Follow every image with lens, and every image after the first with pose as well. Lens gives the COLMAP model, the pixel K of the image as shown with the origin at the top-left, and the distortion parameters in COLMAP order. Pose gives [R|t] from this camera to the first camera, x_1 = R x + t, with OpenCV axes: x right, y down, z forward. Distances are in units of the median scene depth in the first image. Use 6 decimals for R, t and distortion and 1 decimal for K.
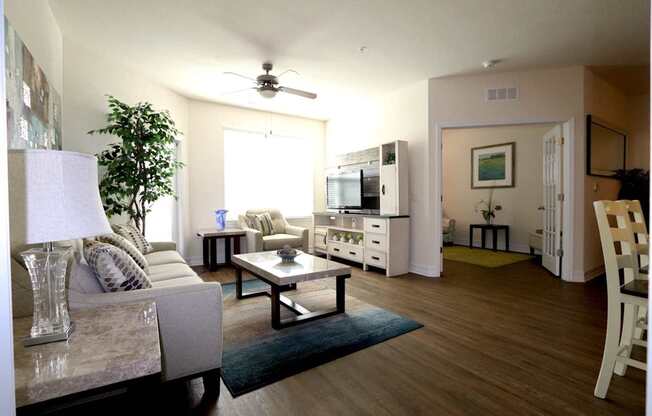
lens RADIAL K [[296.0, 0, 325.5], [0, 296.0, 207.8], [0, 0, 1]] dist [-0.015071, 0.003101]
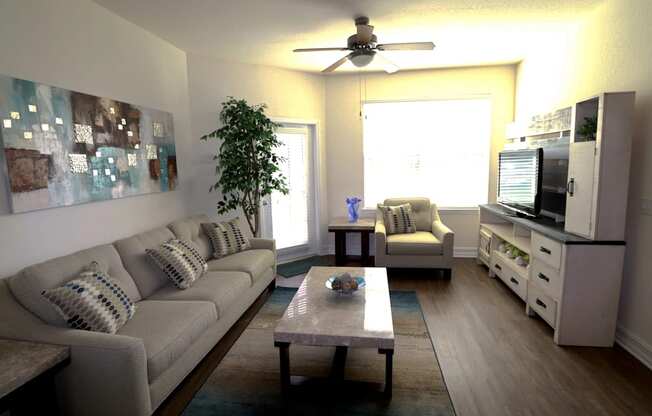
lens RADIAL K [[322.2, 0, 327.0], [0, 322.2, 207.6], [0, 0, 1]] dist [-0.001730, 0.000277]
pose [[0.750065, 0.082662, -0.656177, 0.248805], [0.001340, 0.991966, 0.126495, -0.098638], [0.661362, -0.095759, 0.743929, 0.248400]]
